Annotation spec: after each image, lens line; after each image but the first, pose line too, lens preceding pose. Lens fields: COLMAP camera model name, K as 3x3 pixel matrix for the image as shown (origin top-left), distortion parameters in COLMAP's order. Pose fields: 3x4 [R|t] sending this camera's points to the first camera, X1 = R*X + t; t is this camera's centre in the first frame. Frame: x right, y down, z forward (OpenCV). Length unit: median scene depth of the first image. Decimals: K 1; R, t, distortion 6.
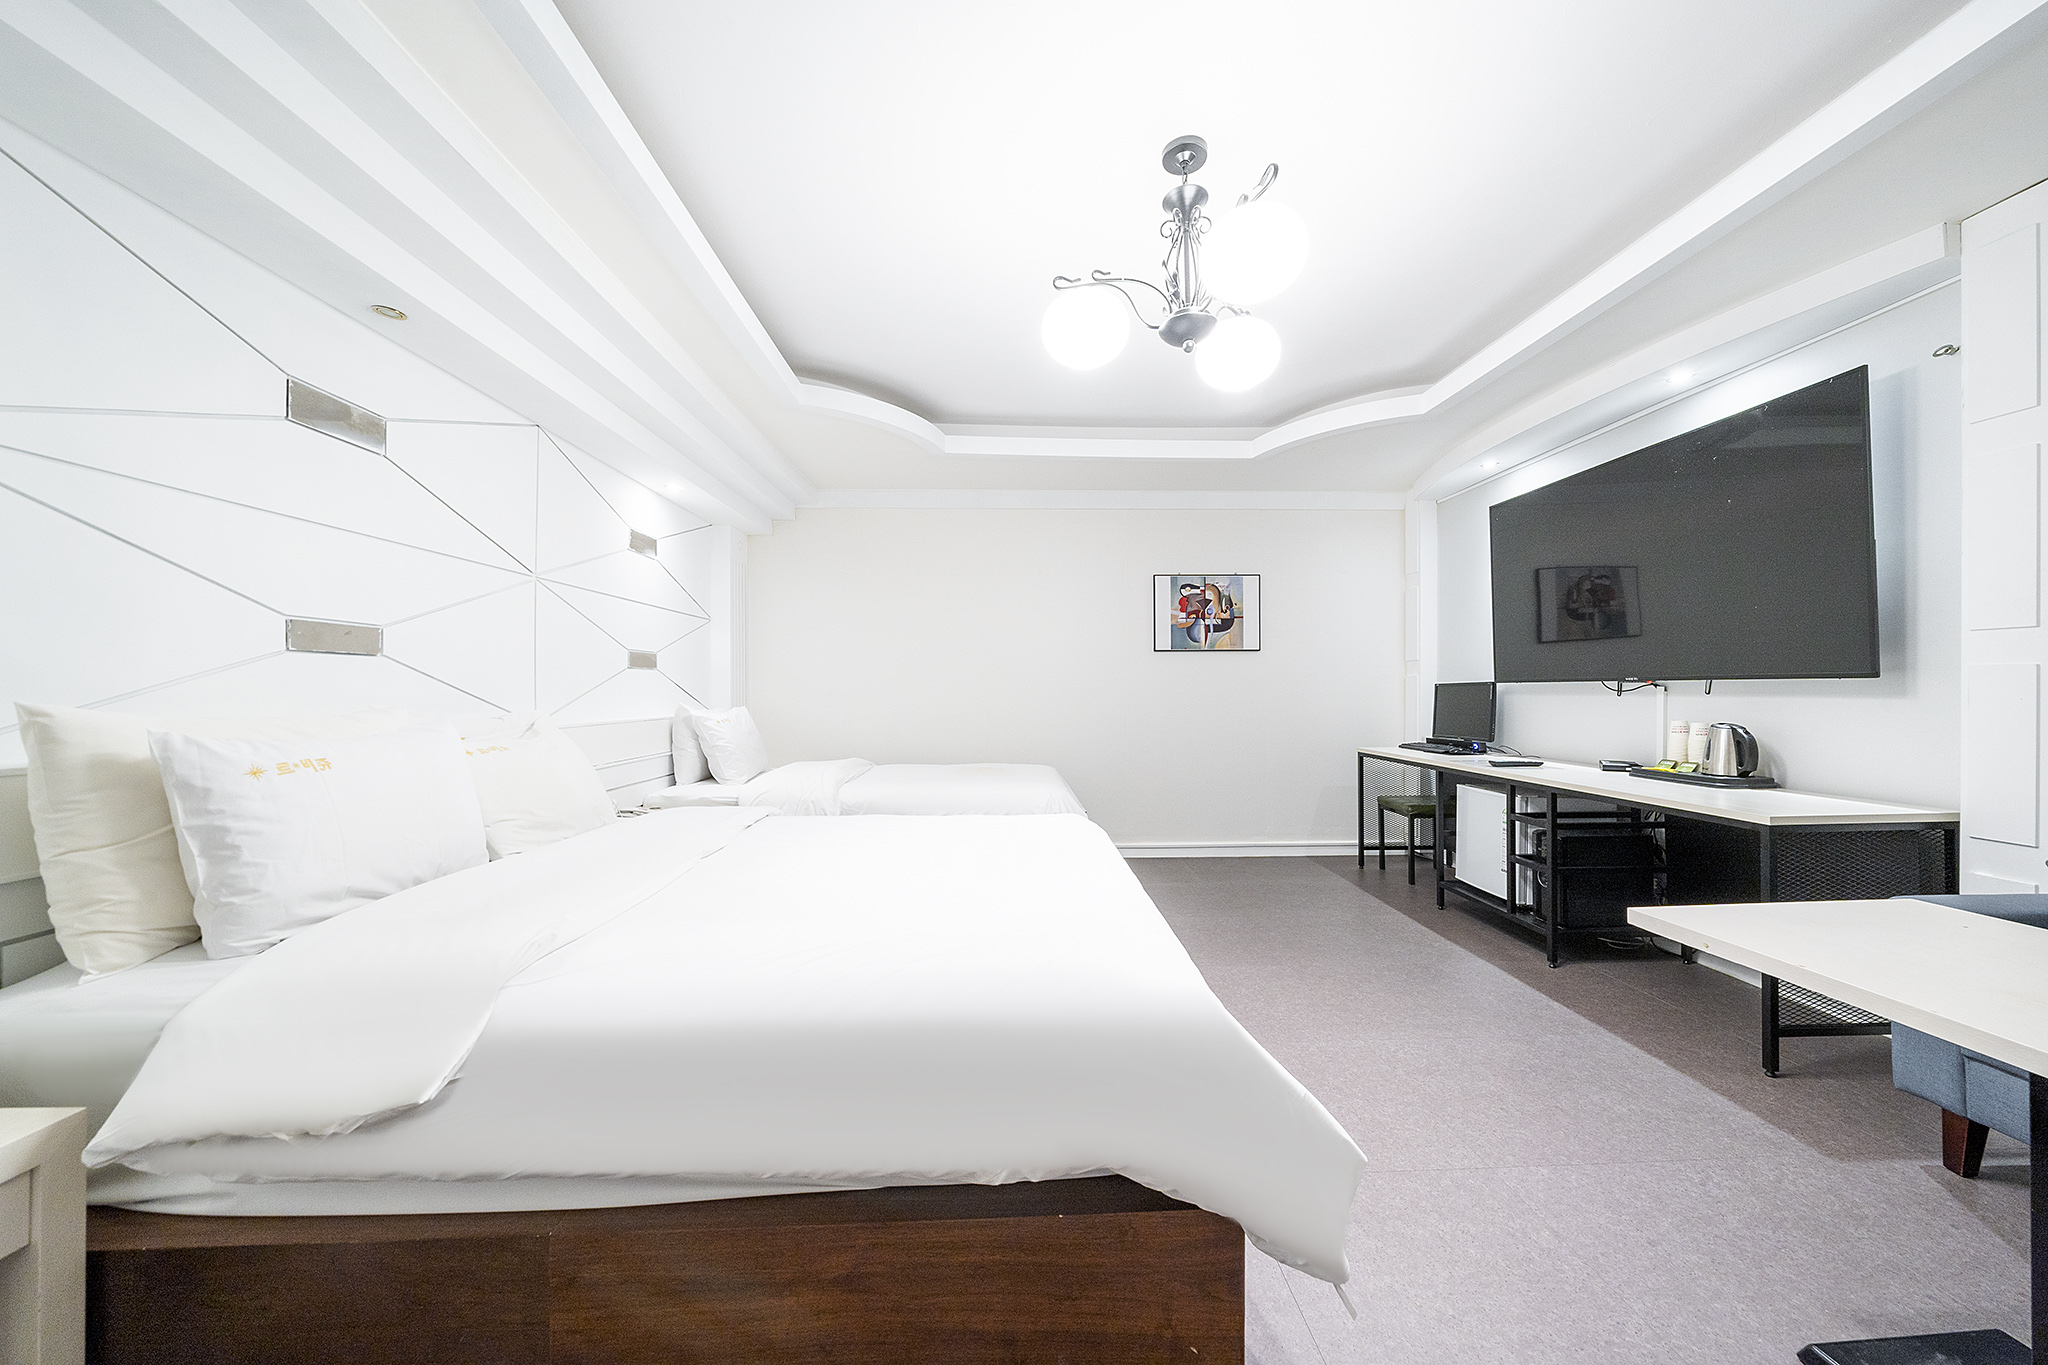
lens RADIAL K [[704.8, 0, 1021.6], [0, 704.8, 691.6], [0, 0, 1]] dist [-0.003463, 0.000020]
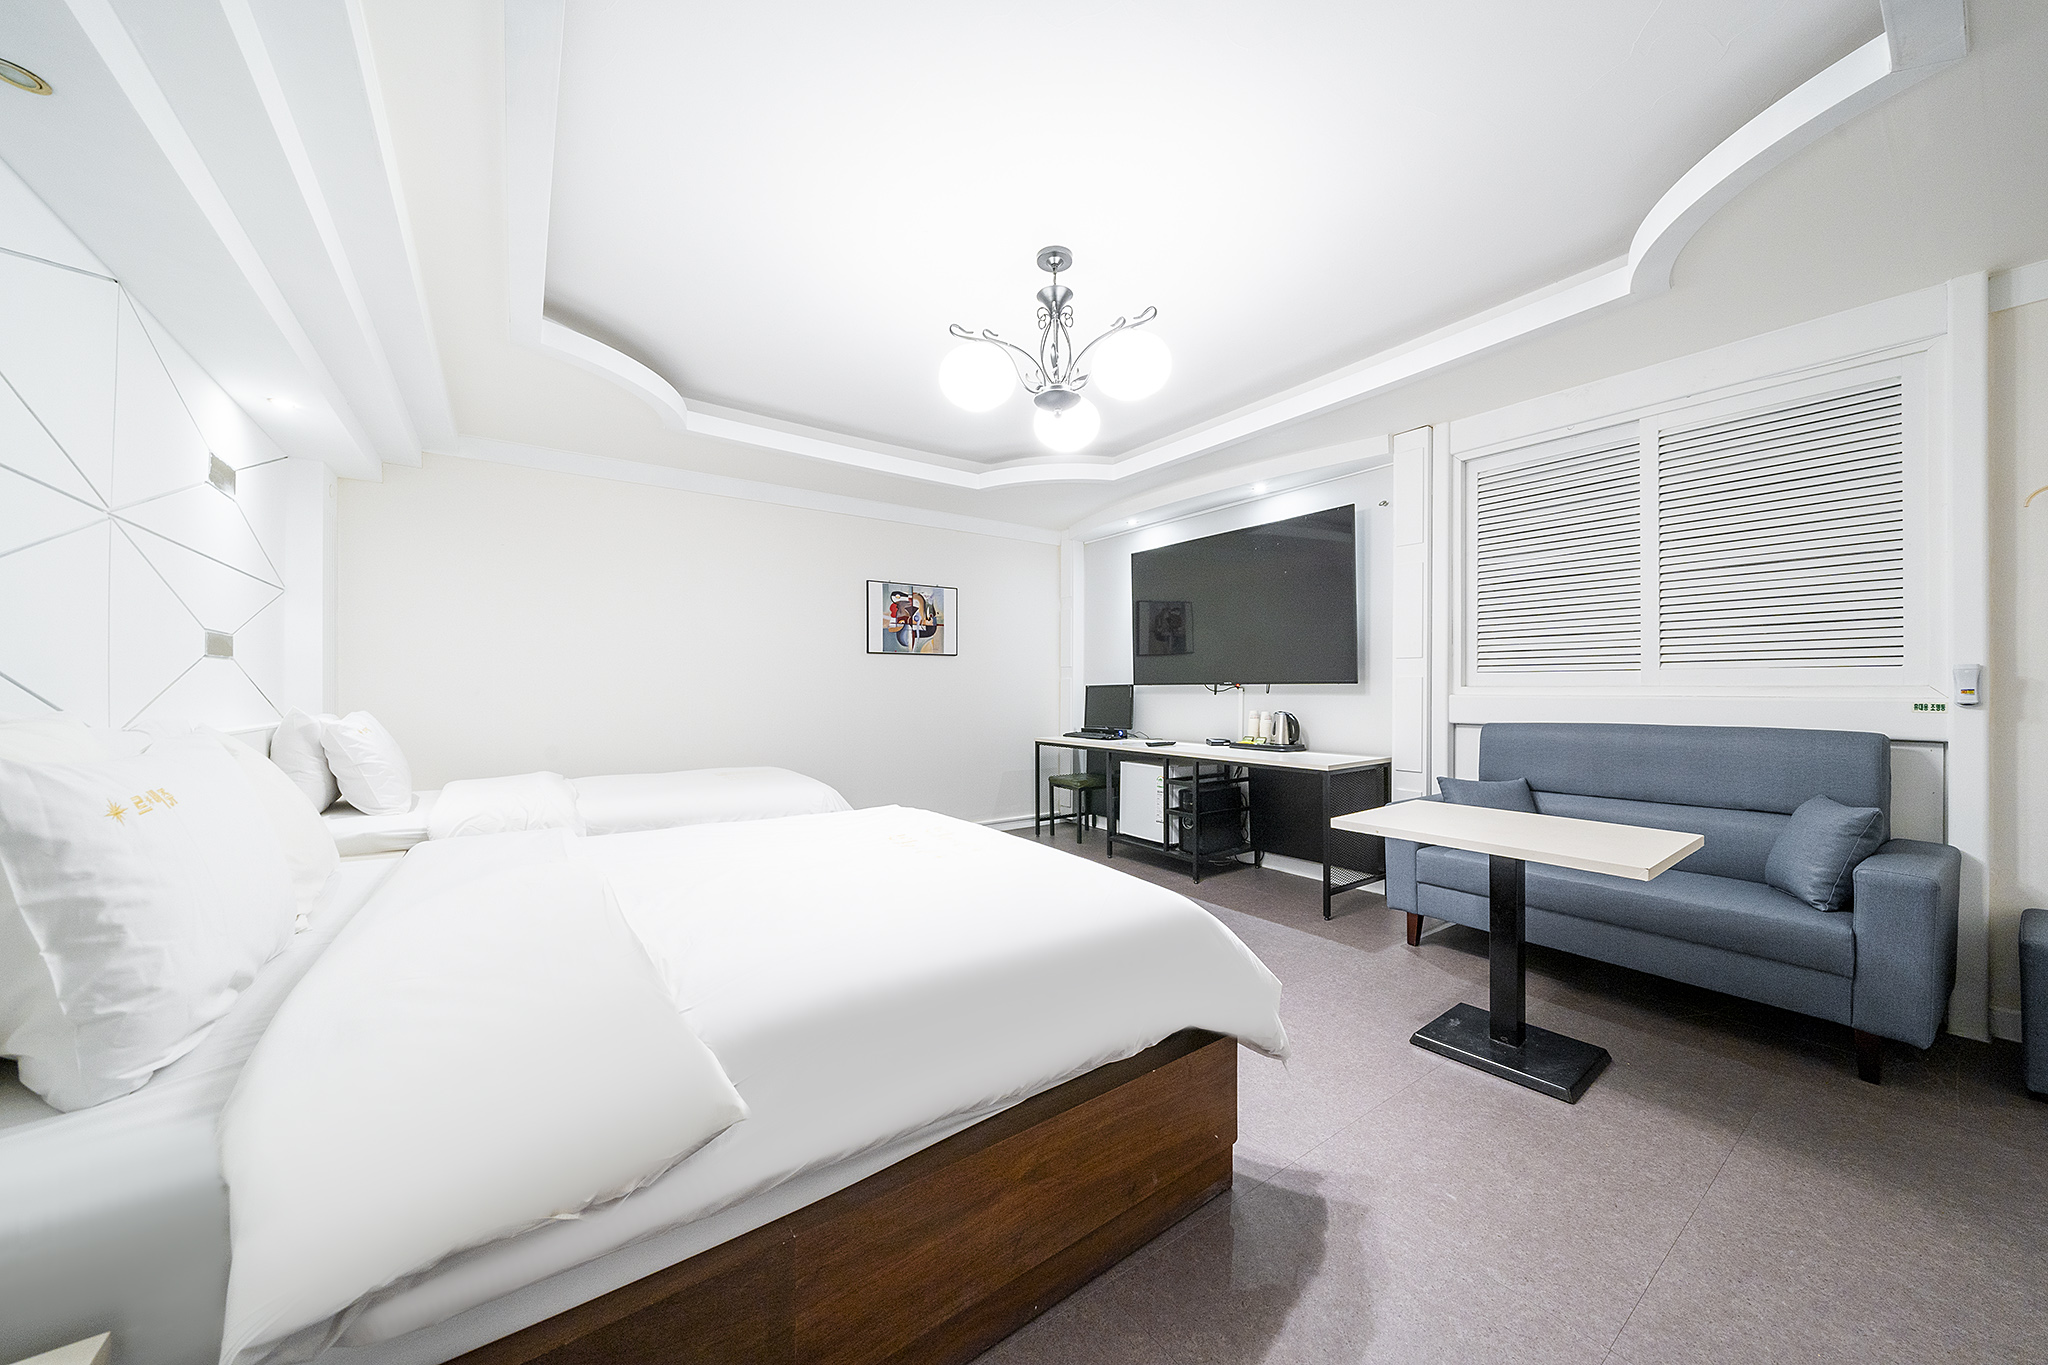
lens RADIAL K [[704.8, 0, 1021.6], [0, 704.8, 691.6], [0, 0, 1]] dist [-0.003463, 0.000020]
pose [[0.832447, 0.000781, 0.554104, -0.316629], [-0.000304, 0.999999, -0.000953, 0.001573], [-0.554104, 0.000625, 0.832447, -0.001206]]
